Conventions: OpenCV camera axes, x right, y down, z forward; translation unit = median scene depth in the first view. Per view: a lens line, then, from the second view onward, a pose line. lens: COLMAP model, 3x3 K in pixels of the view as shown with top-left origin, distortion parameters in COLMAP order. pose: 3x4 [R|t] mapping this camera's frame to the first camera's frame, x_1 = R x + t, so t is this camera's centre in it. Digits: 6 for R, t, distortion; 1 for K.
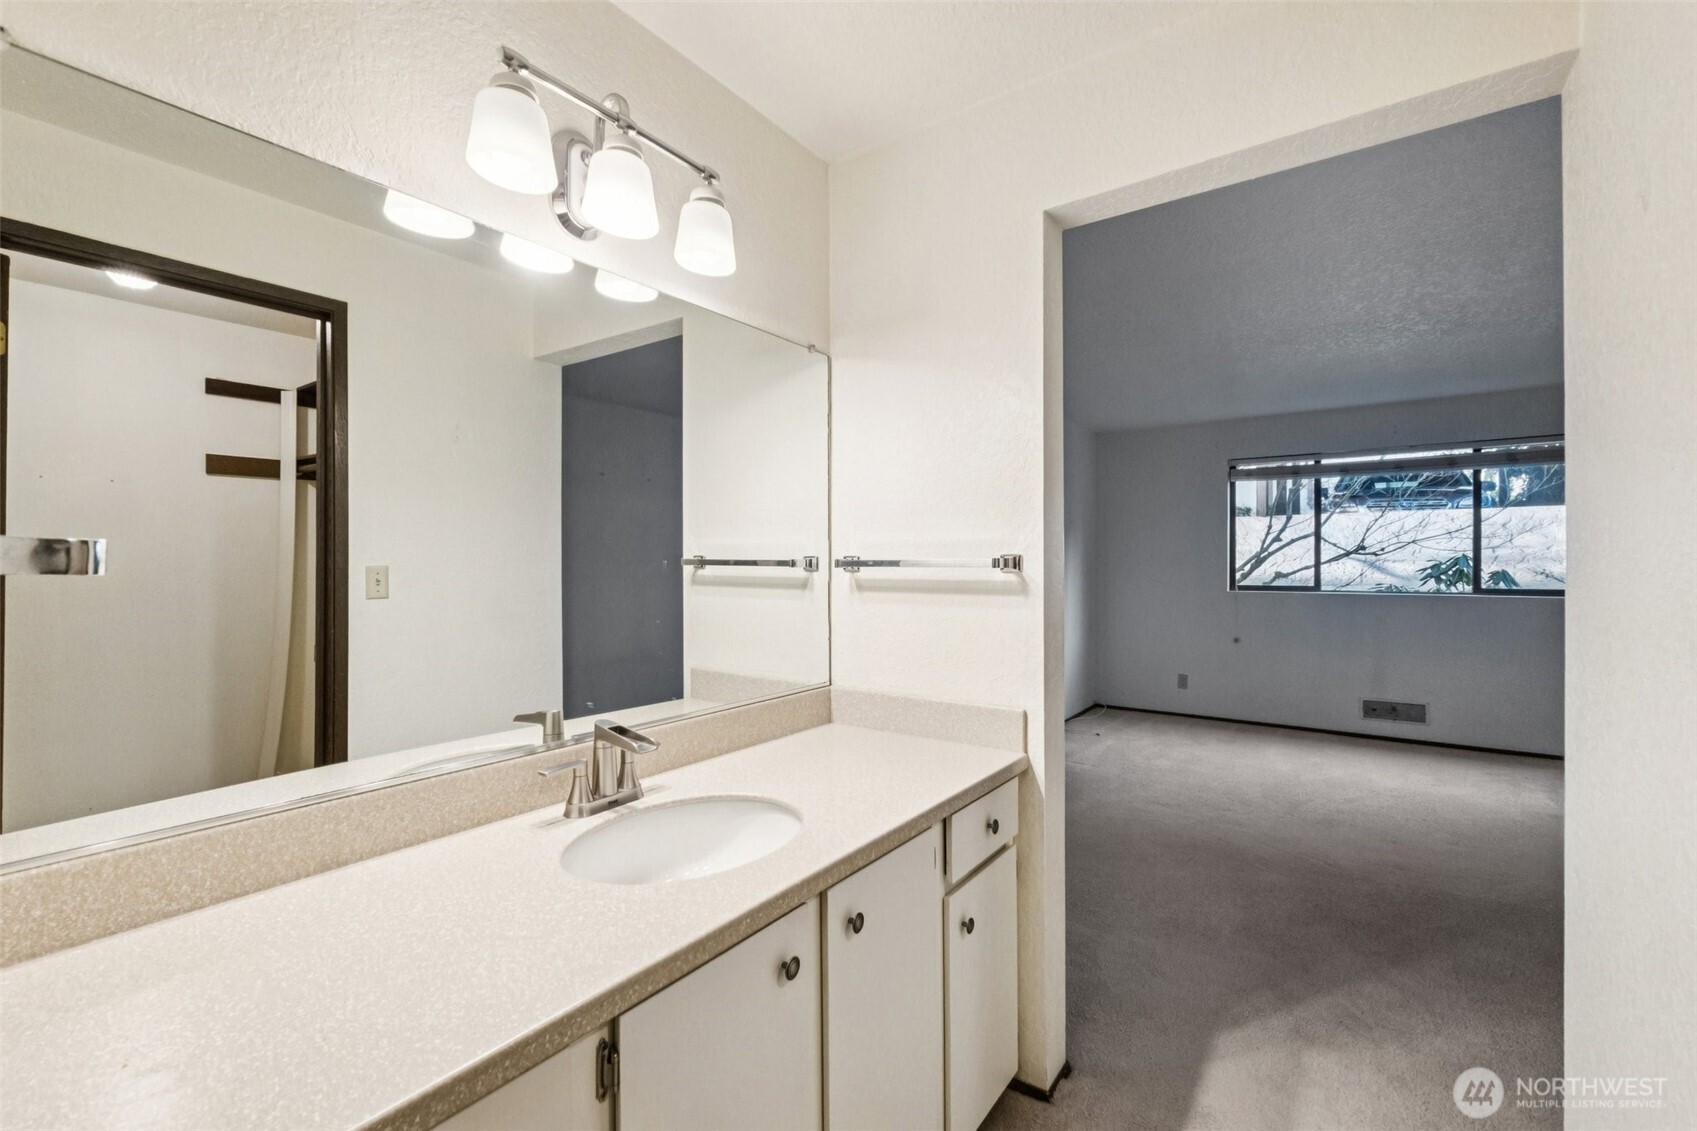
lens RADIAL K [[710.8, 0, 845.6], [0, 710.8, 568.4], [0, 0, 1]] dist [-0.004279, -0.000186]
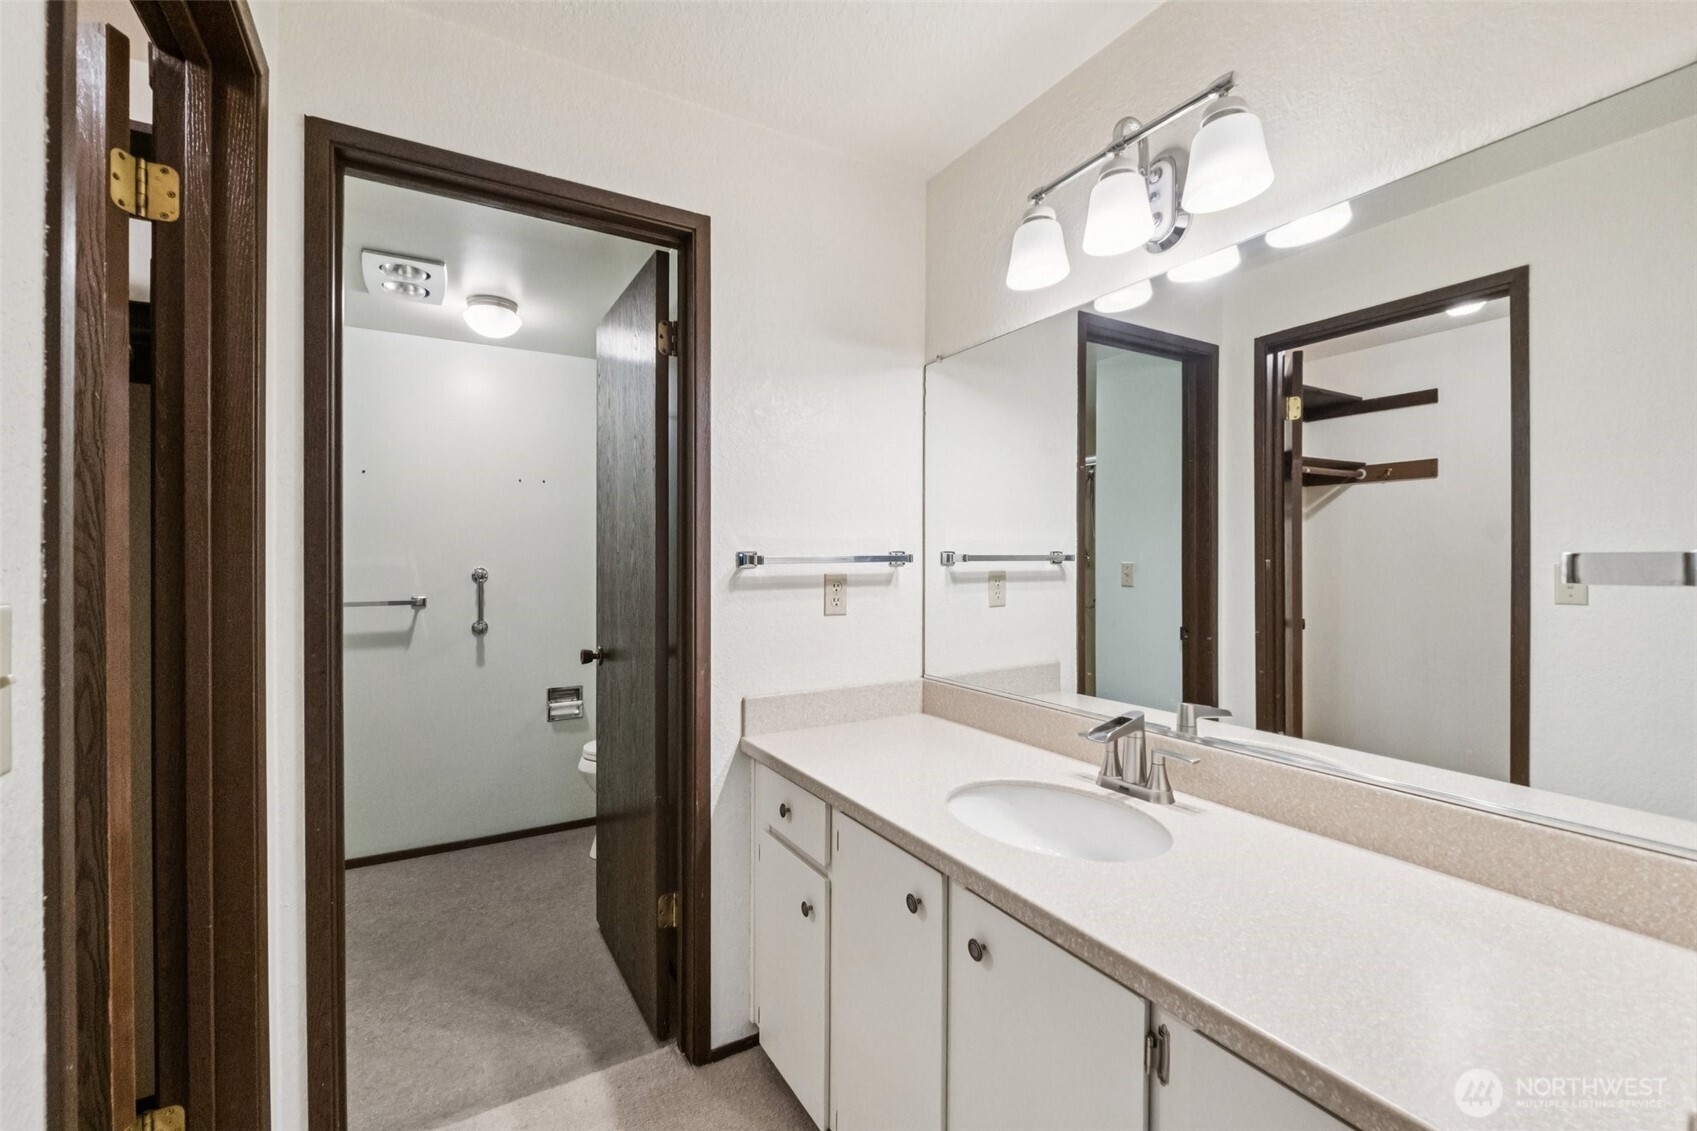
lens RADIAL K [[696.3, 0, 856.1], [0, 696.3, 590.6], [0, 0, 1]] dist [-0.065742, 0.000097]
pose [[-0.388630, 0.032602, -0.920817, 0.817153], [-0.017671, 0.998926, 0.042825, -0.000602], [0.921225, 0.032915, -0.387636, 1.103023]]
